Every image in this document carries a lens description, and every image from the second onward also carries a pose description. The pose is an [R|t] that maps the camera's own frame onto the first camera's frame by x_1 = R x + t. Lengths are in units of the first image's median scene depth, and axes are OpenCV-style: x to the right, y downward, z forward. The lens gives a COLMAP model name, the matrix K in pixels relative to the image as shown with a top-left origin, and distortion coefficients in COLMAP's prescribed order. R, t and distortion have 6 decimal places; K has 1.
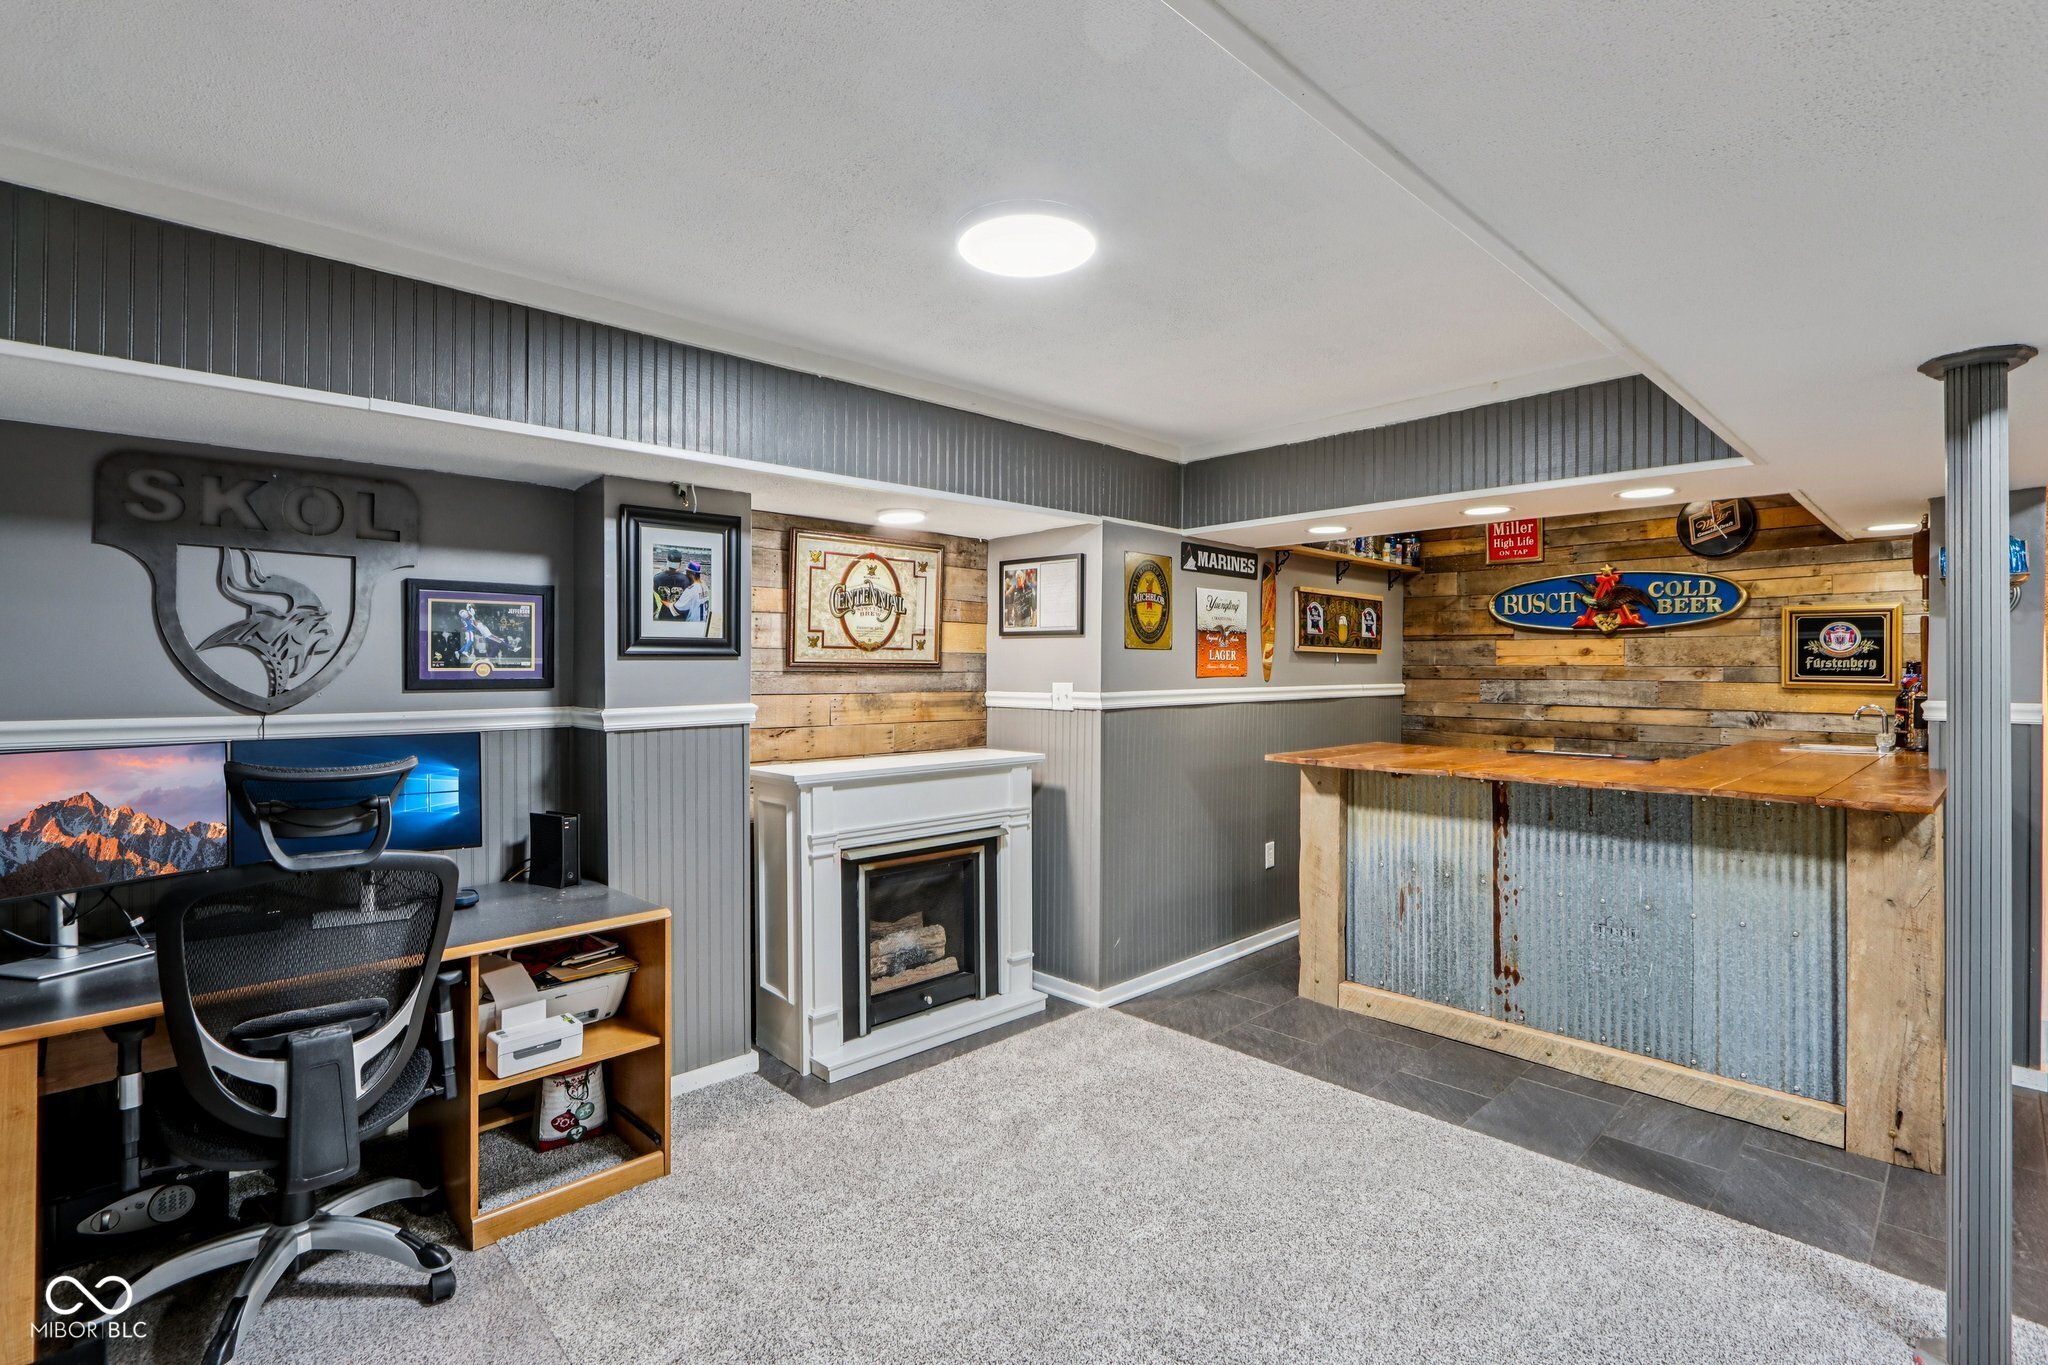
lens RADIAL K [[952.9, 0, 1024.5], [0, 952.9, 669.8], [0, 0, 1]] dist [-0.000264, -0.000545]
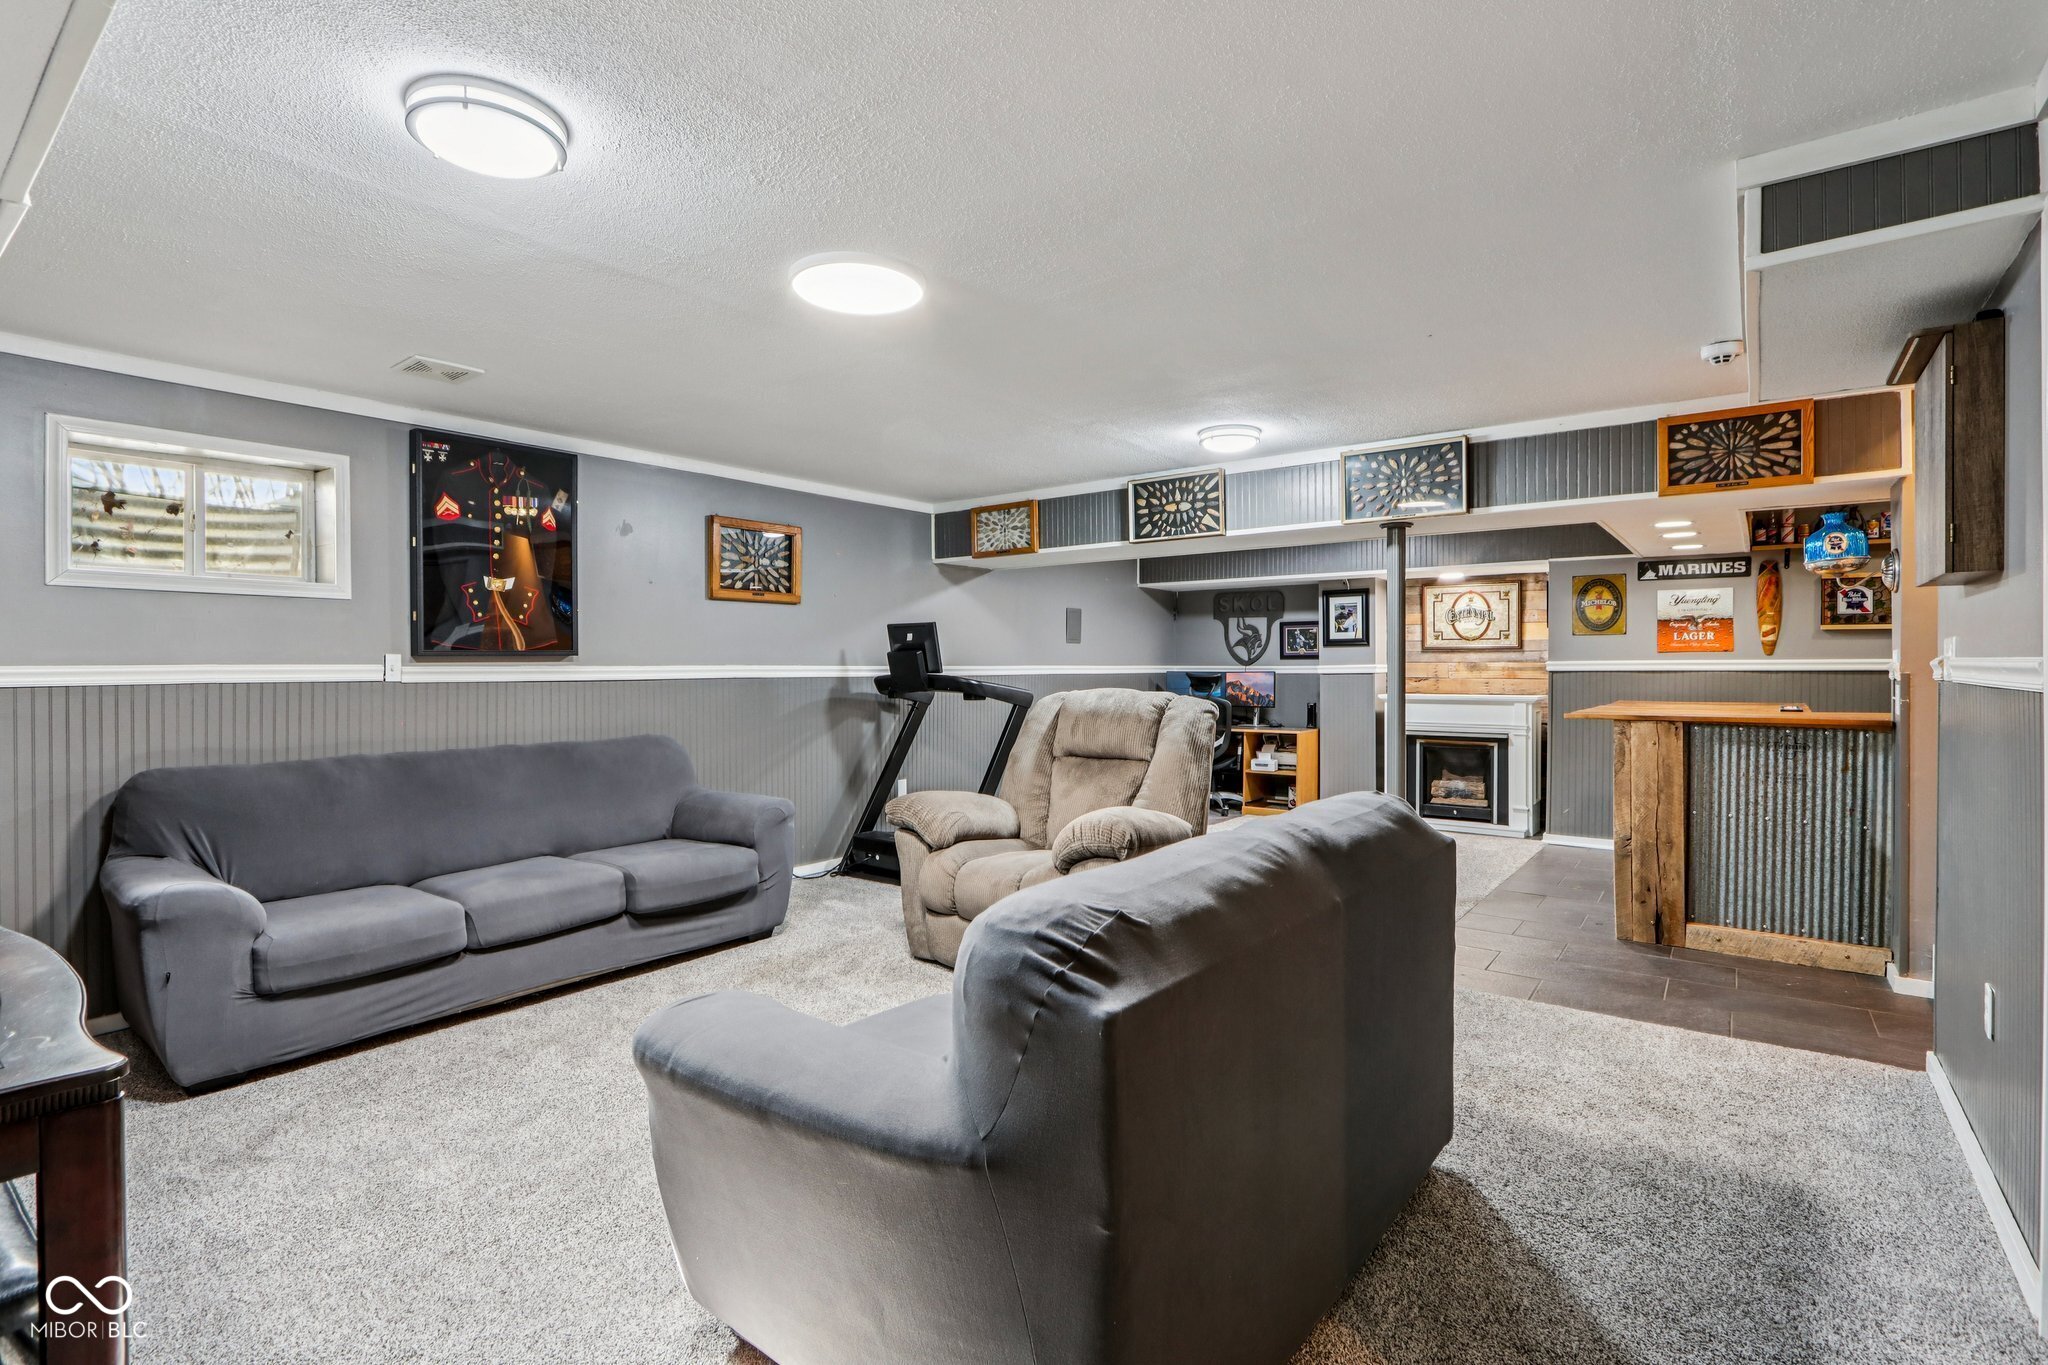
lens RADIAL K [[952.9, 0, 1026.4], [0, 952.9, 680.7], [0, 0, 1]] dist [-0.000264, -0.000545]
pose [[0.146314, 0.016320, -0.989104, 1.631864], [0.000863, 0.999861, 0.016625, 0.028917], [0.989238, -0.003286, 0.146280, -0.186498]]
